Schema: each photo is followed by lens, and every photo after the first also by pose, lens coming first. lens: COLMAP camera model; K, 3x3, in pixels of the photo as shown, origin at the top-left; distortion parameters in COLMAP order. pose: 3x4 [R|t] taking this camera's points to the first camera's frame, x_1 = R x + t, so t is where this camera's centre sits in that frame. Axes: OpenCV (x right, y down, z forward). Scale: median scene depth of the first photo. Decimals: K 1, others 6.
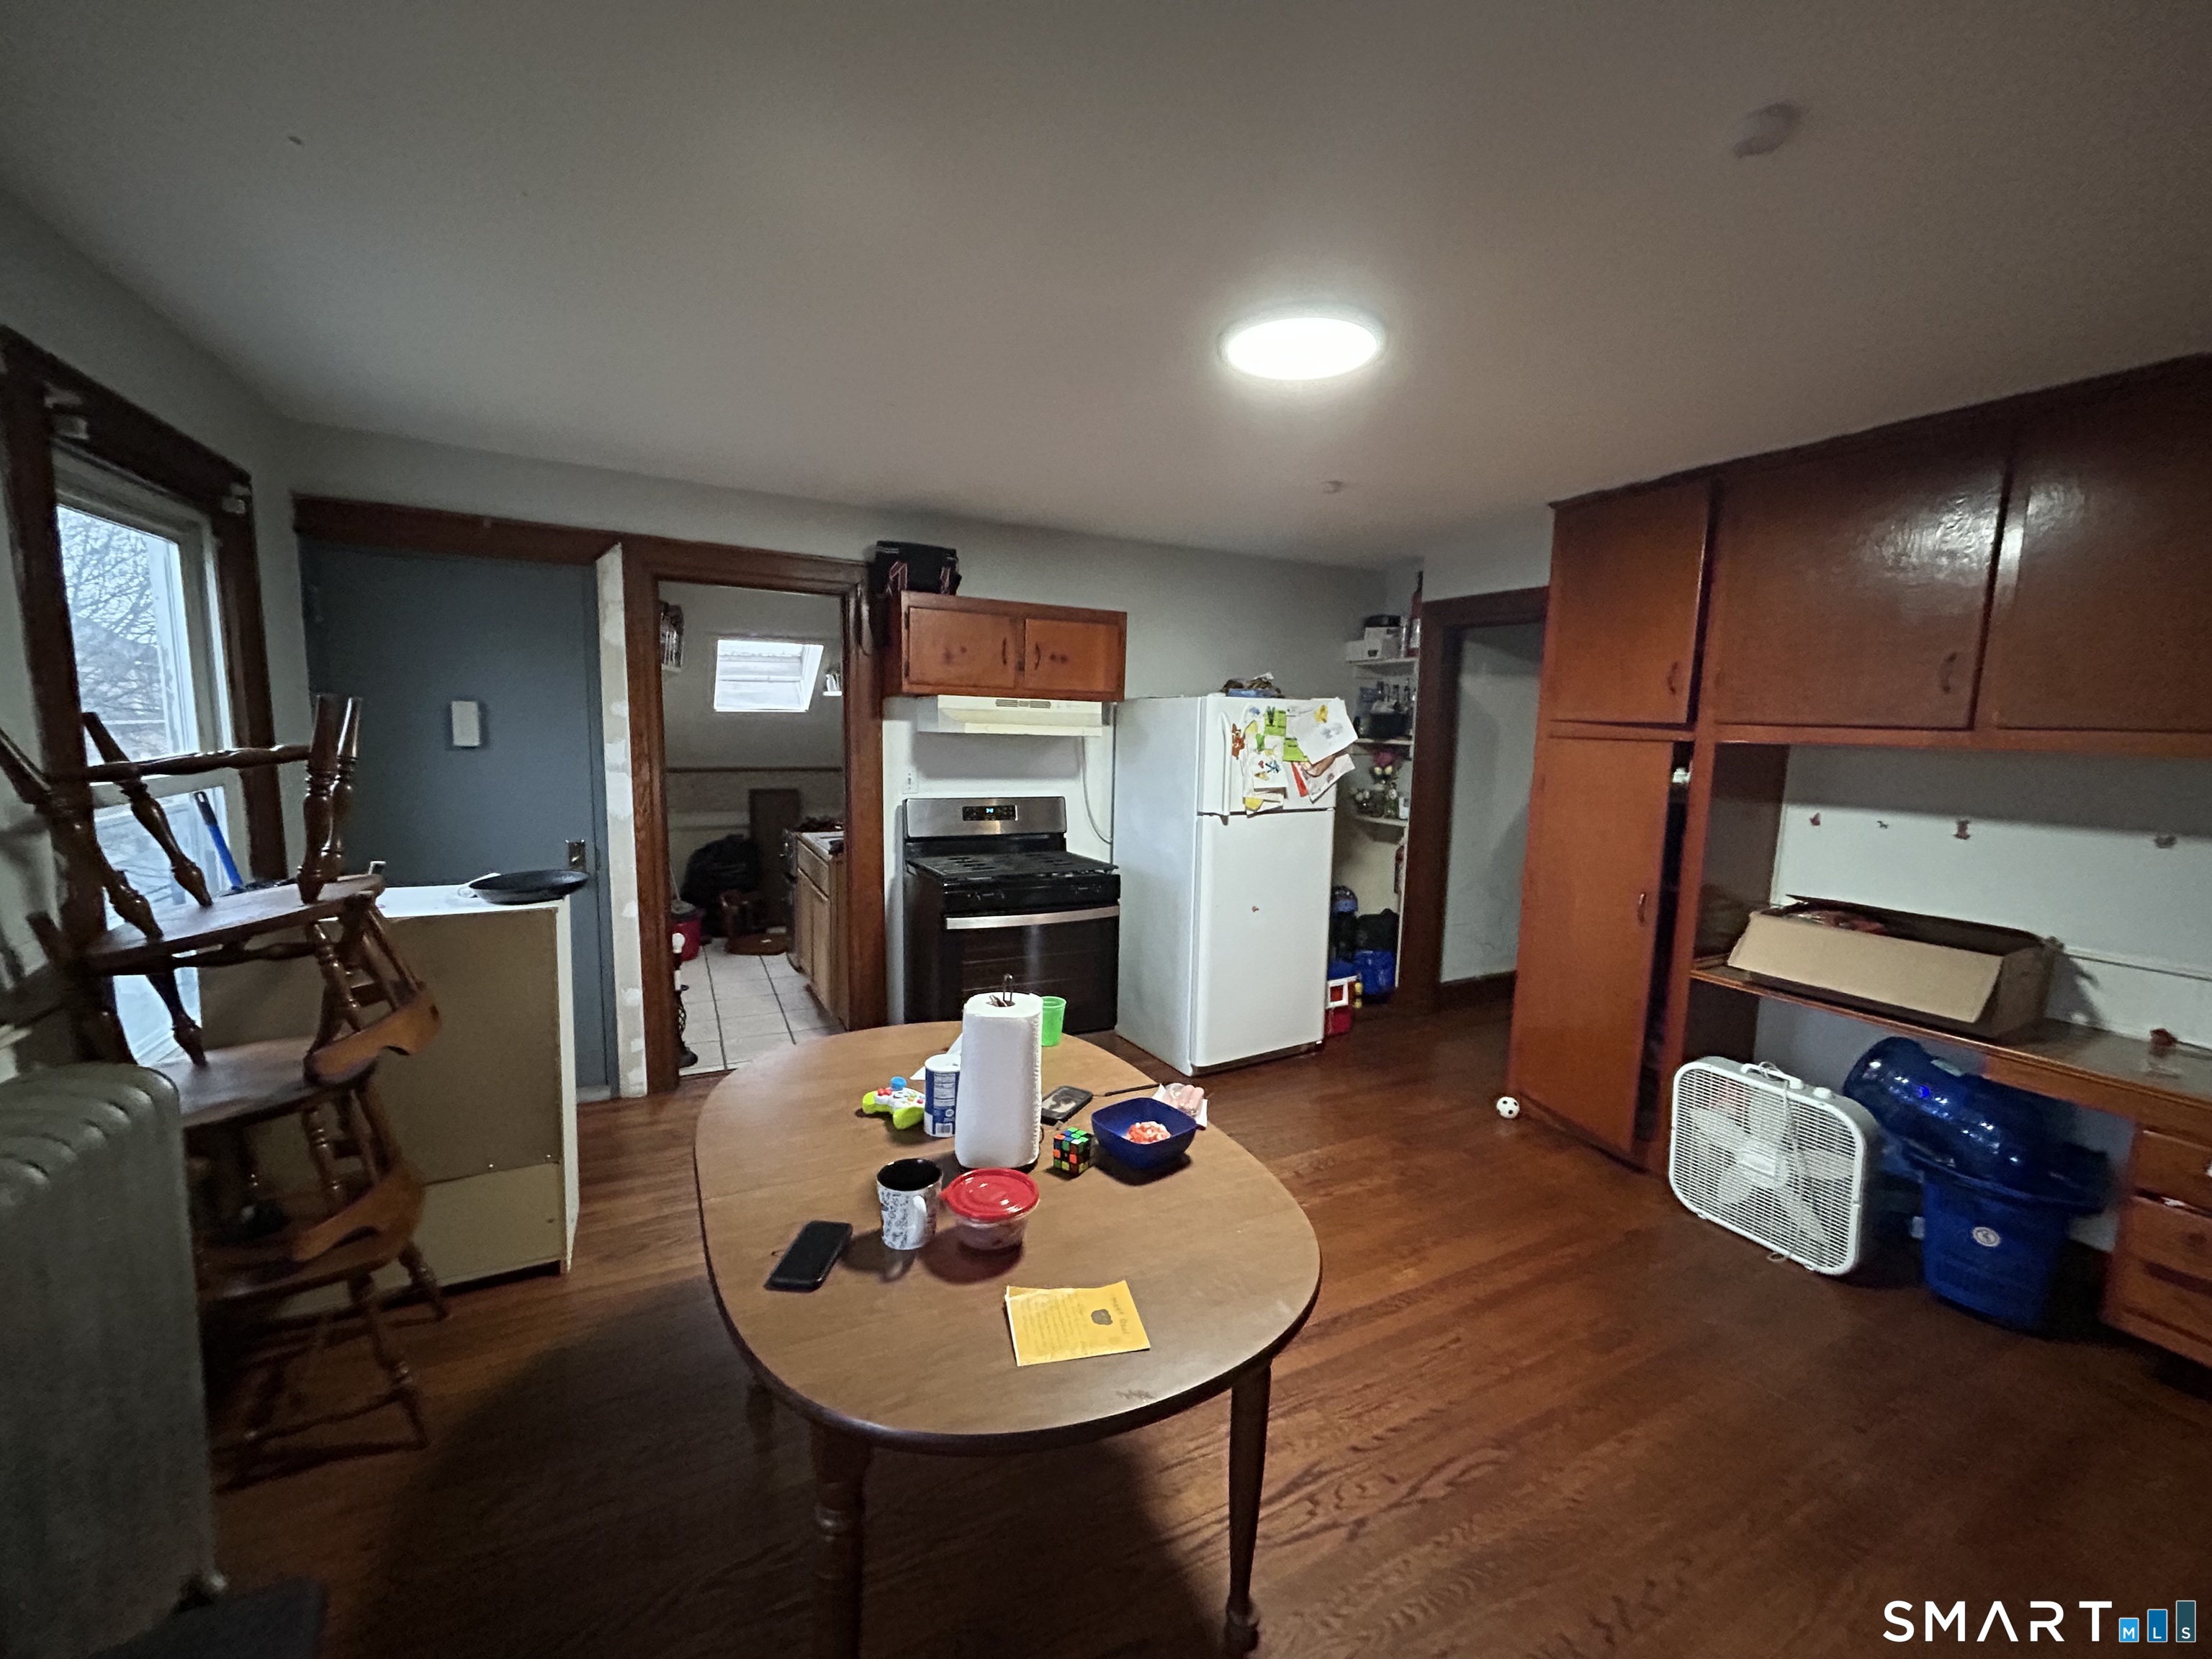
lens RADIAL K [[893.9, 0, 1106.0], [0, 893.9, 829.5], [0, 0, 1]] dist [-0.000152, -0.000033]
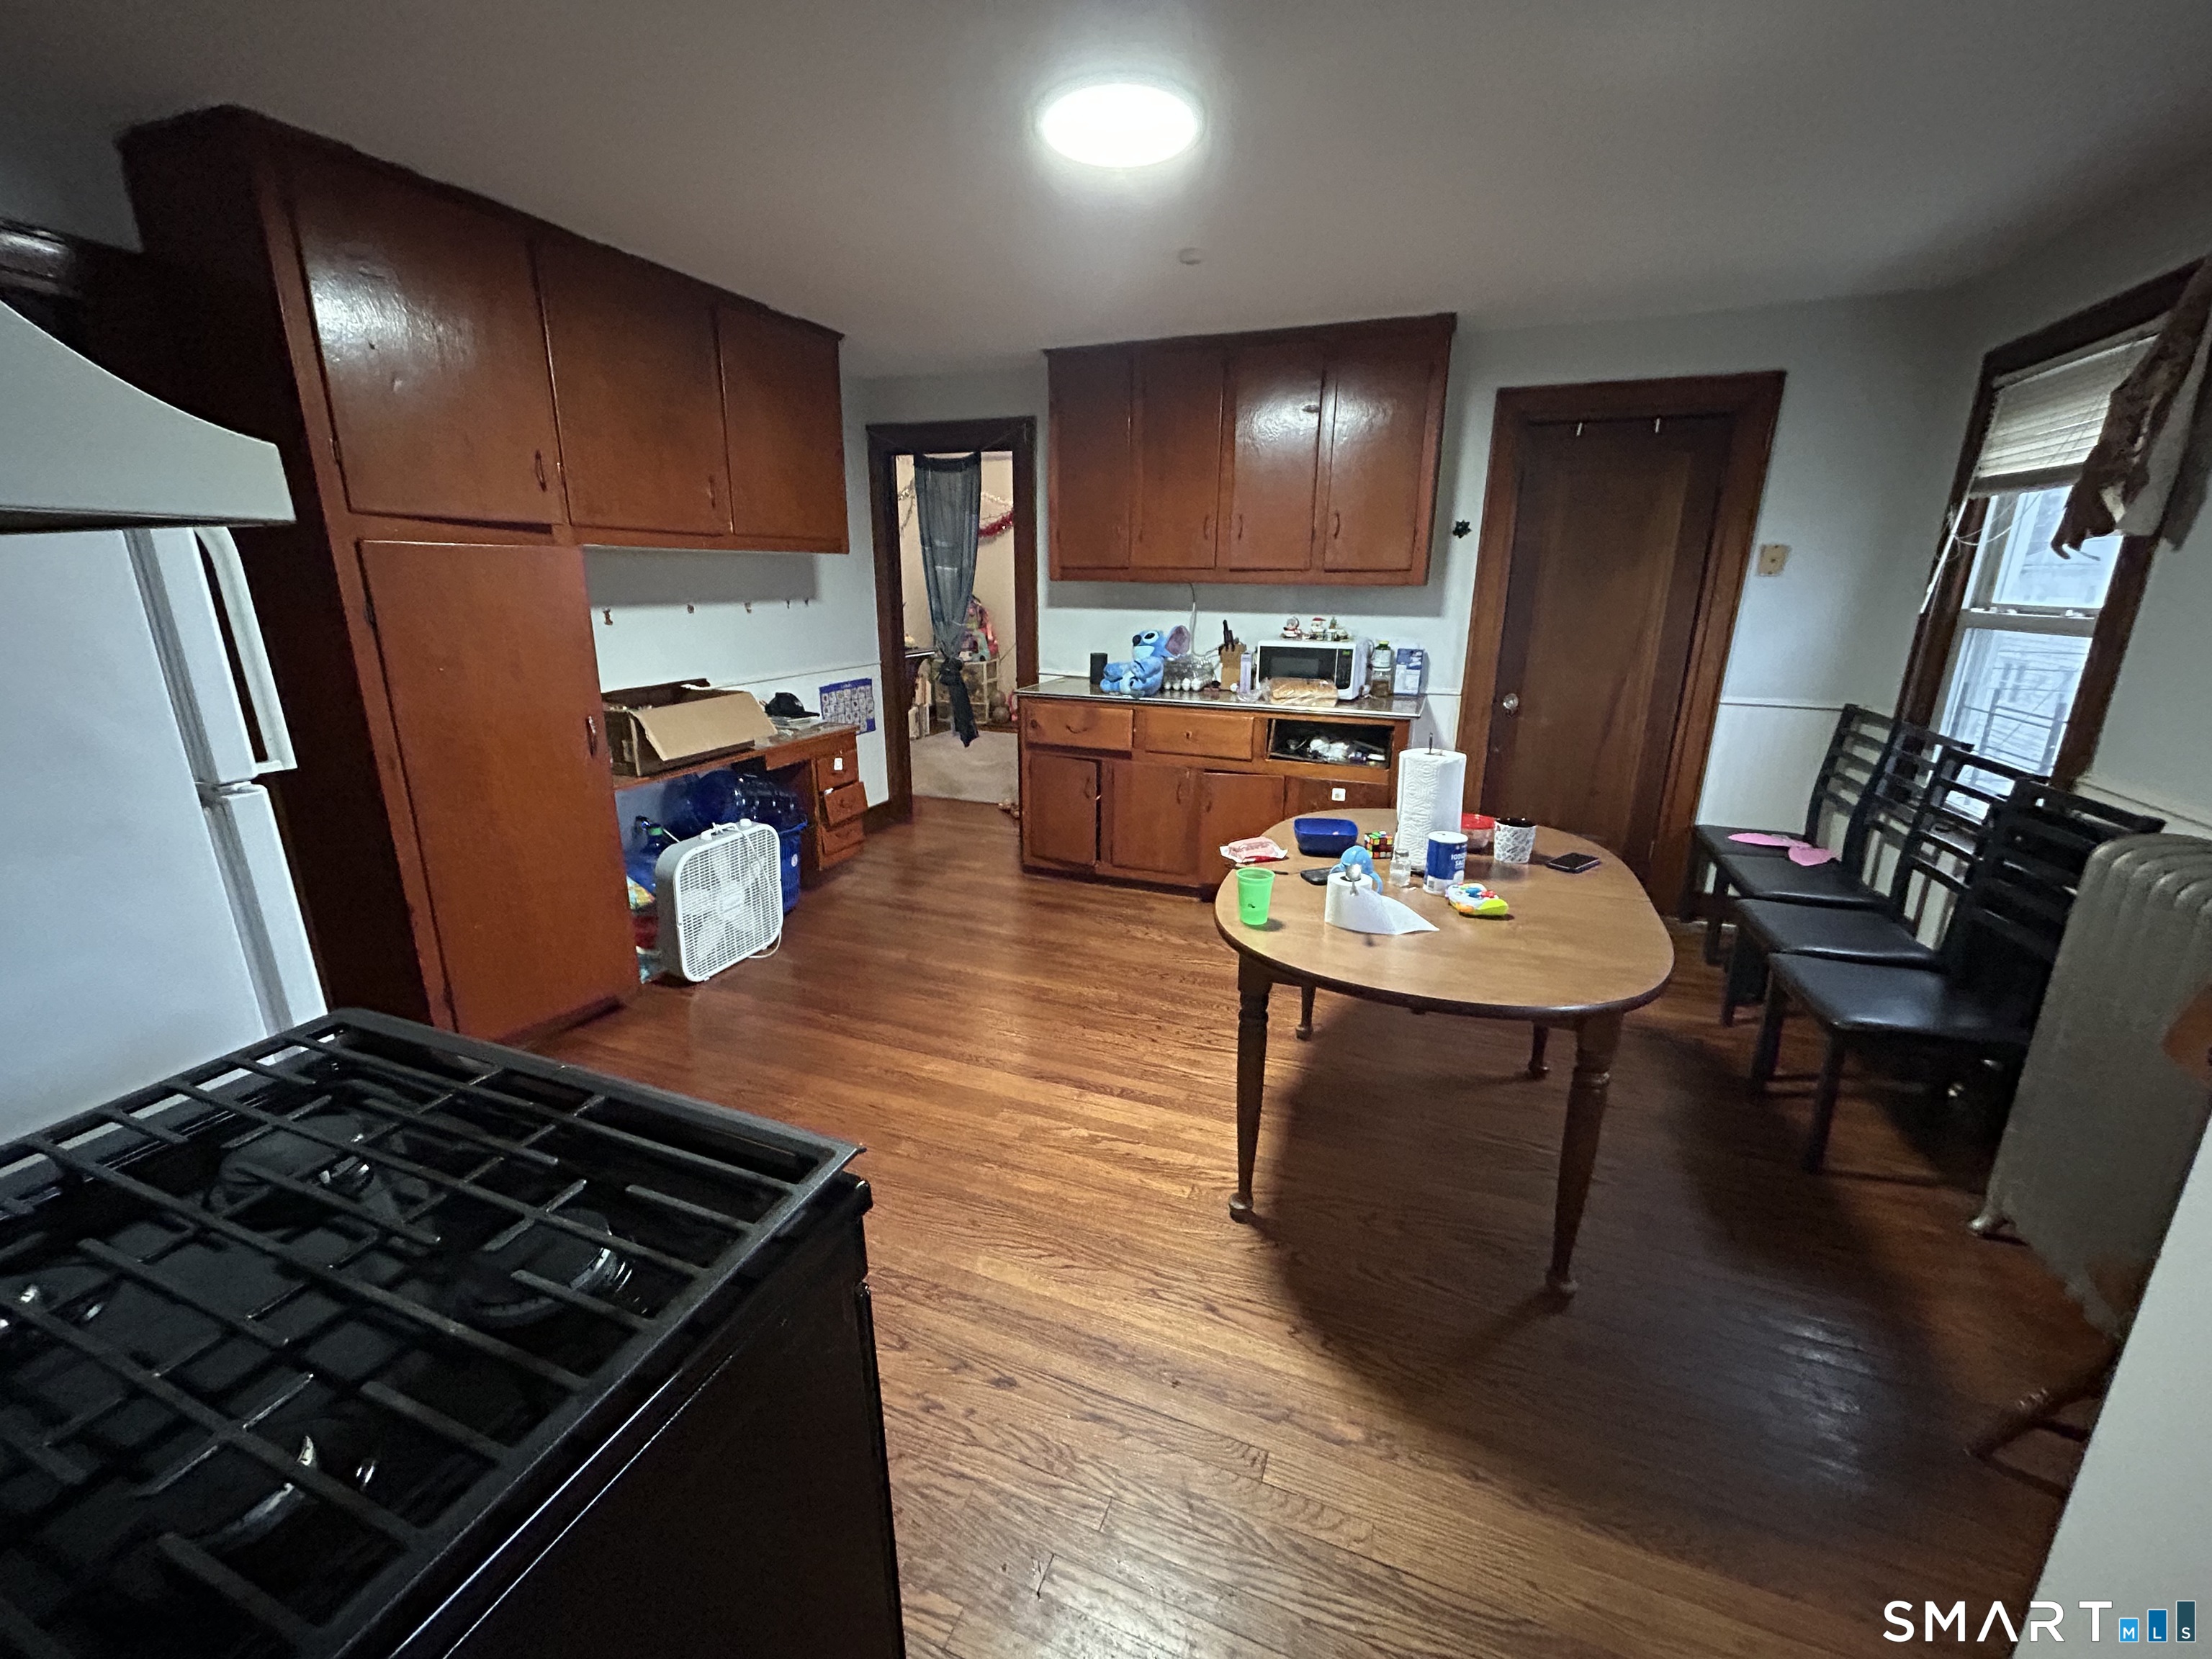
lens RADIAL K [[893.9, 0, 1106.0], [0, 893.9, 829.5], [0, 0, 1]] dist [-0.000152, -0.000033]
pose [[-0.664067, -0.235827, 0.709507, -0.488957], [0.065413, 0.926990, 0.369338, -0.149596], [-0.744806, 0.291676, -0.600157, 1.385868]]
